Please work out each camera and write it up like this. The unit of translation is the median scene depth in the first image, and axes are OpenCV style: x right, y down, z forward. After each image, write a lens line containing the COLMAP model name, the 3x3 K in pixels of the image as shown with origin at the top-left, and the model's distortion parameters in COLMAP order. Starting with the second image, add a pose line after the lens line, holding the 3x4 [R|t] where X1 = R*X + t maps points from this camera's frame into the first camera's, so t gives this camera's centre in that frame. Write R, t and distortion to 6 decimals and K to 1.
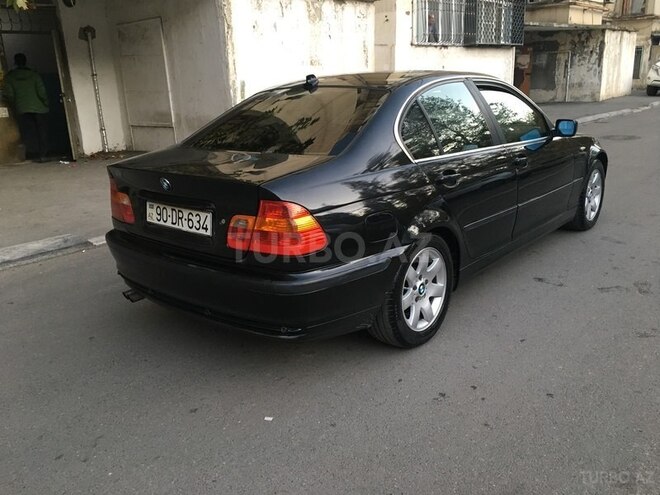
lens RADIAL K [[561.0, 0, 330.0], [0, 561.0, 247.5], [0, 0, 1]] dist [0.073483, -0.099034]
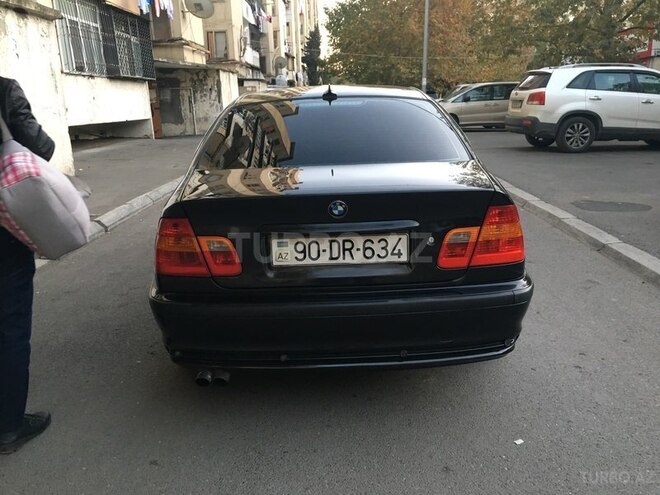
lens RADIAL K [[561.0, 0, 330.0], [0, 561.0, 247.5], [0, 0, 1]] dist [0.073483, -0.099034]
pose [[0.754592, -0.150691, 0.638658, -0.226072], [0.190471, 0.981671, 0.006578, -0.018472], [-0.627943, 0.116682, 0.769463, 0.113849]]
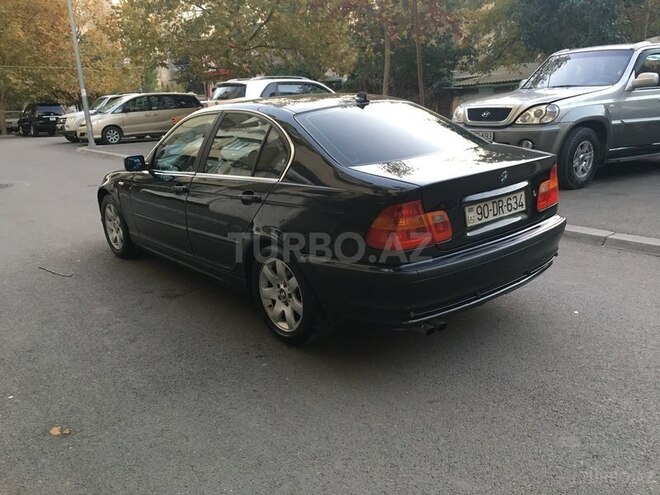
lens RADIAL K [[561.0, 0, 330.0], [0, 561.0, 247.5], [0, 0, 1]] dist [0.073483, -0.099034]
pose [[0.178245, -0.233735, 0.955823, -0.404479], [0.332225, 0.928632, 0.165131, -0.078573], [-0.926205, 0.288115, 0.243176, 0.302899]]
